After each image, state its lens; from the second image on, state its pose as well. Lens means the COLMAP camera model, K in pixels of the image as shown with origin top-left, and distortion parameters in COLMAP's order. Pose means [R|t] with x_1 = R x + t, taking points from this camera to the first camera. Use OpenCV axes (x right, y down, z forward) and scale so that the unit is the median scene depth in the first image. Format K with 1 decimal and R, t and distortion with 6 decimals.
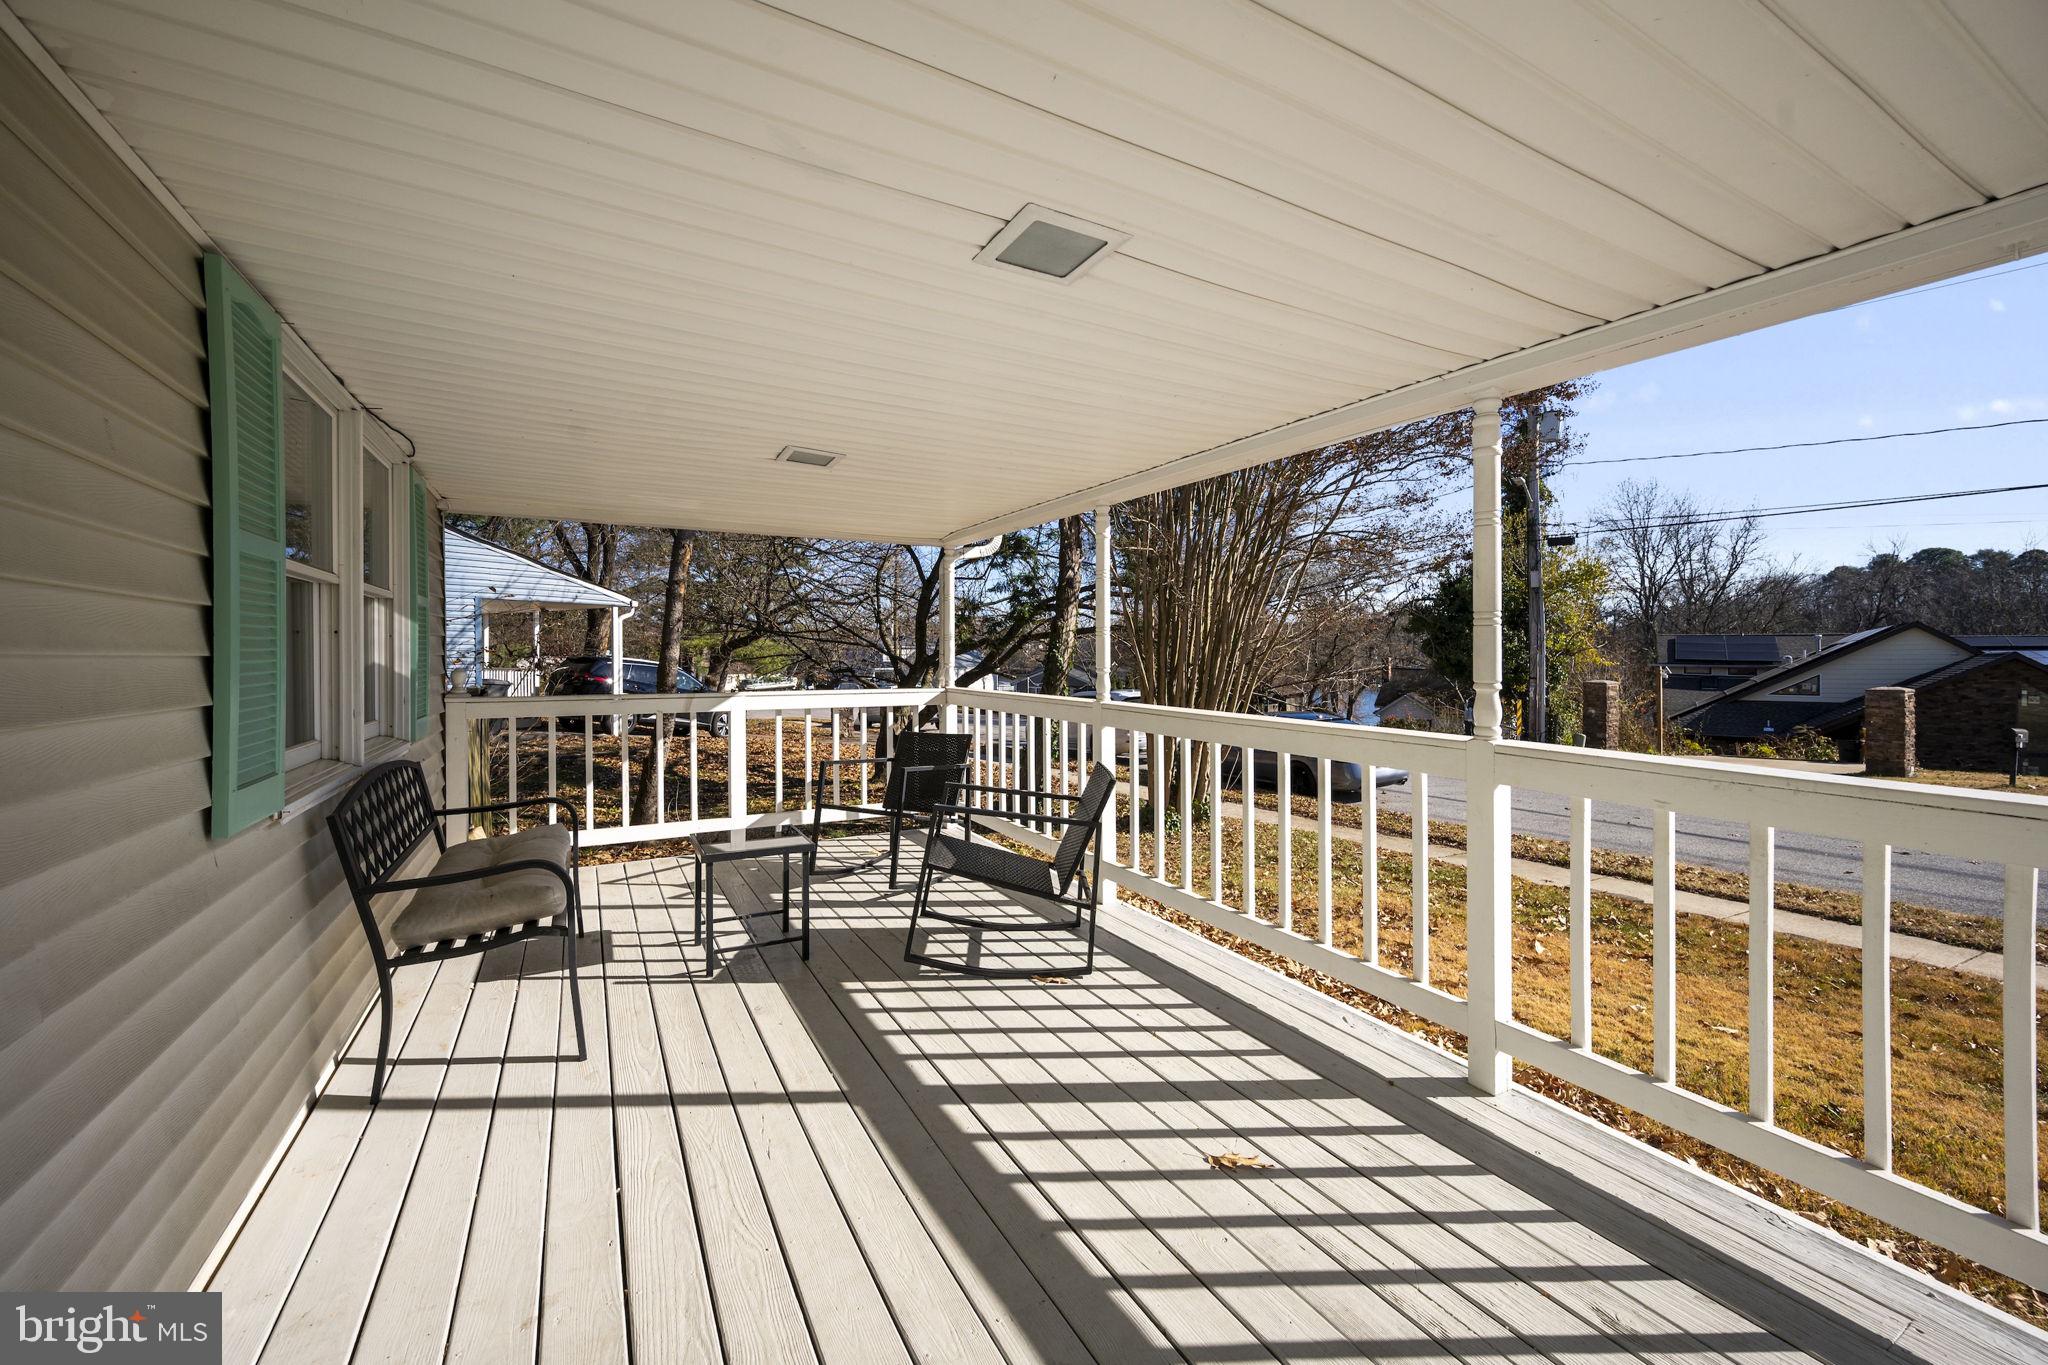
lens RADIAL K [[820.2, 0, 1035.0], [0, 820.2, 657.3], [0, 0, 1]] dist [0.000975, 0.000104]
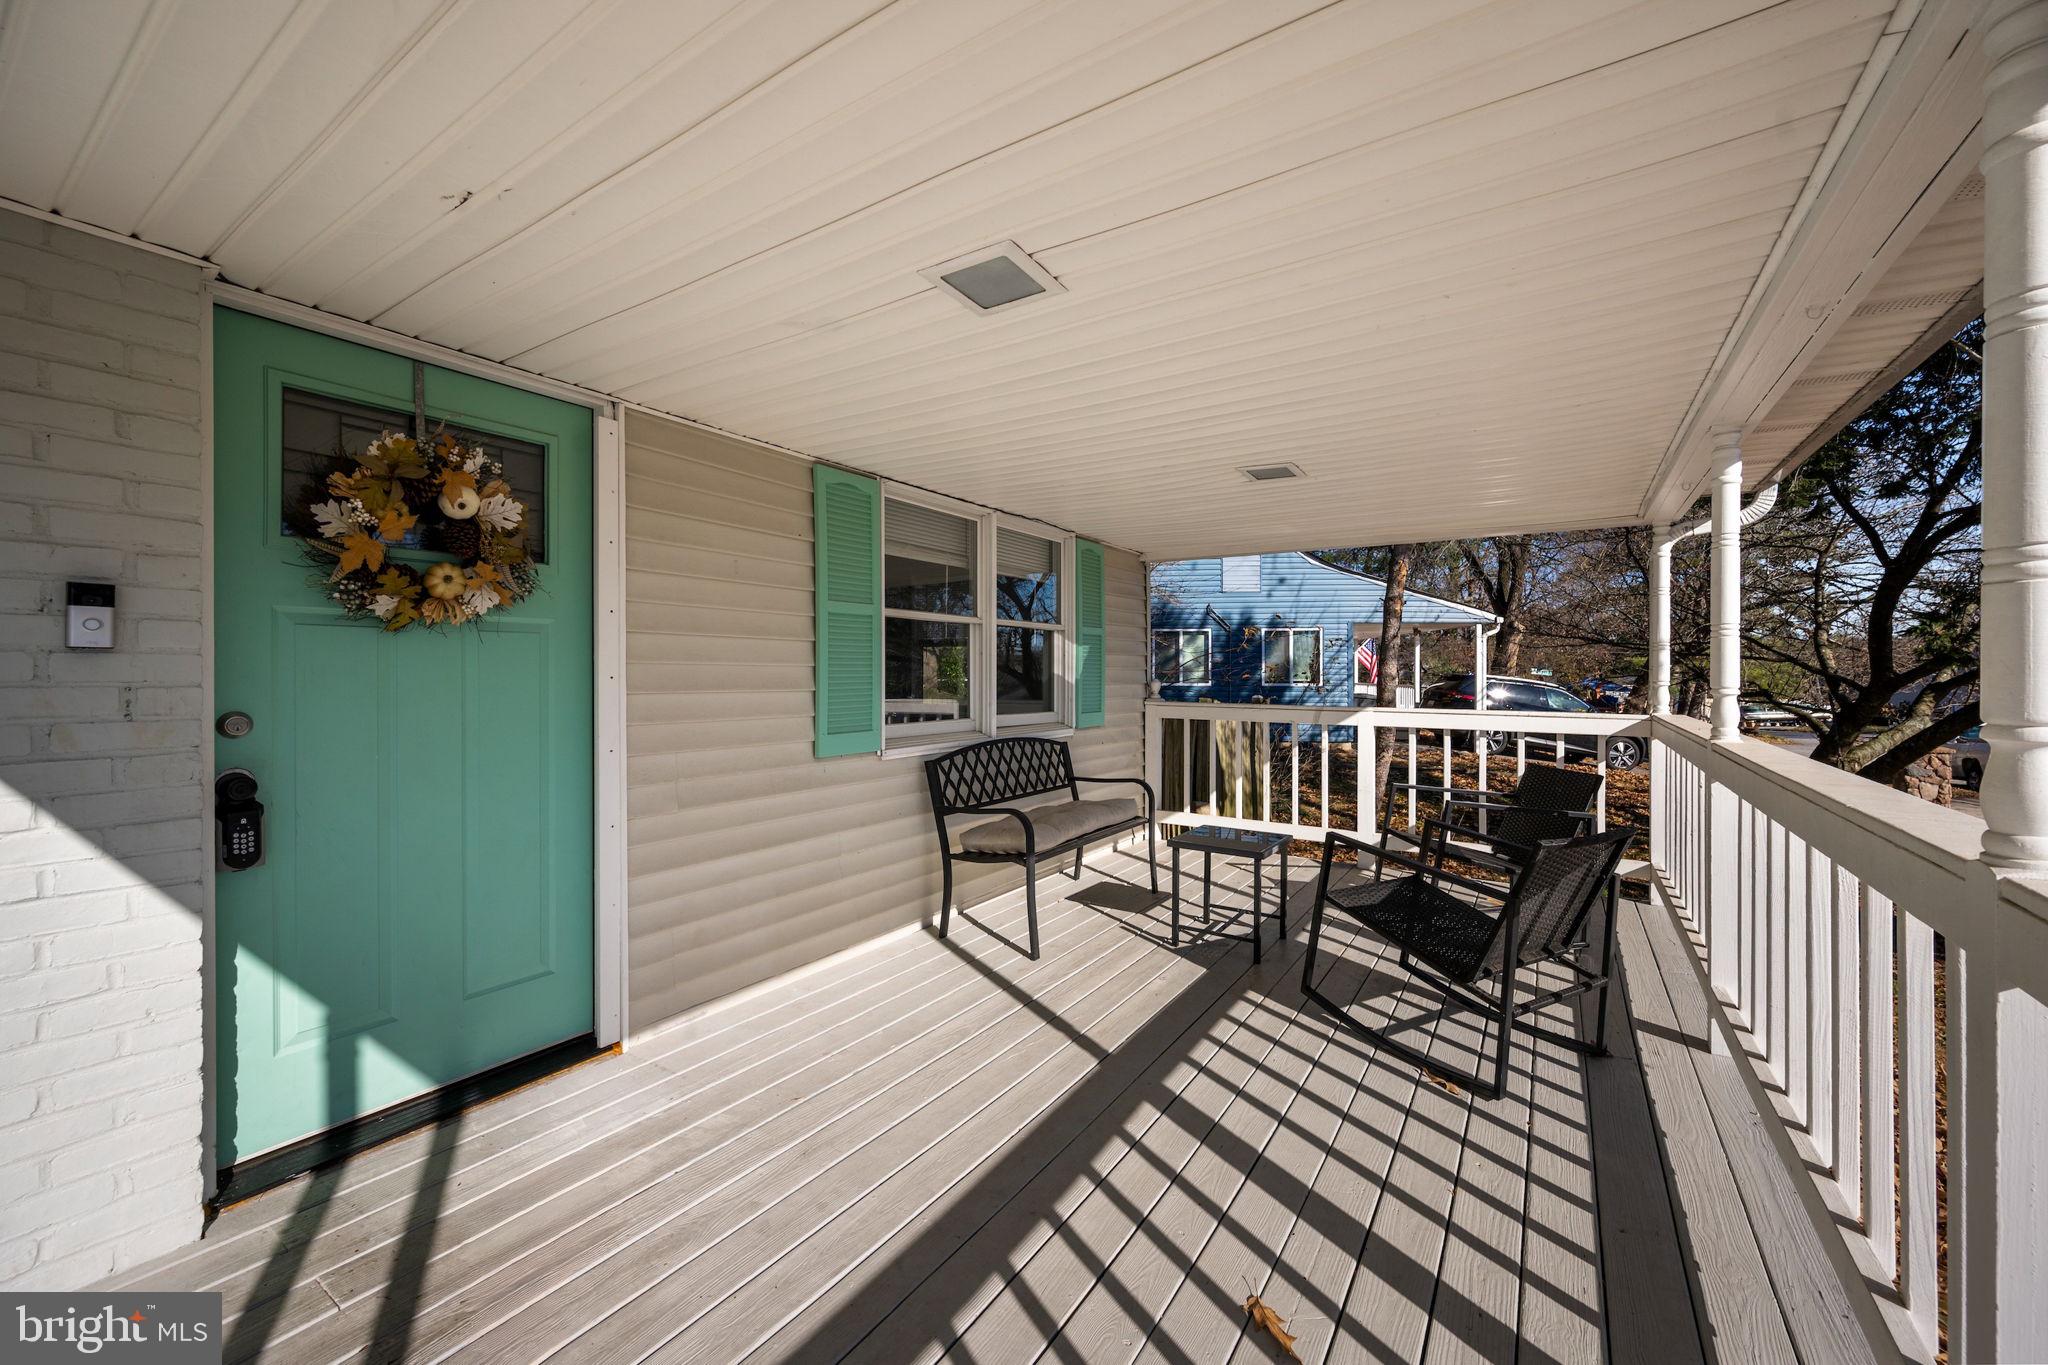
lens RADIAL K [[816.1, 0, 1025.4], [0, 816.1, 680.6], [0, 0, 1]] dist [-0.001424, 0.000375]
pose [[0.449557, 0.011440, -0.893178, 0.554009], [-0.007364, 0.999931, 0.009100, 0.007410], [0.893221, 0.002487, 0.449611, 0.308866]]
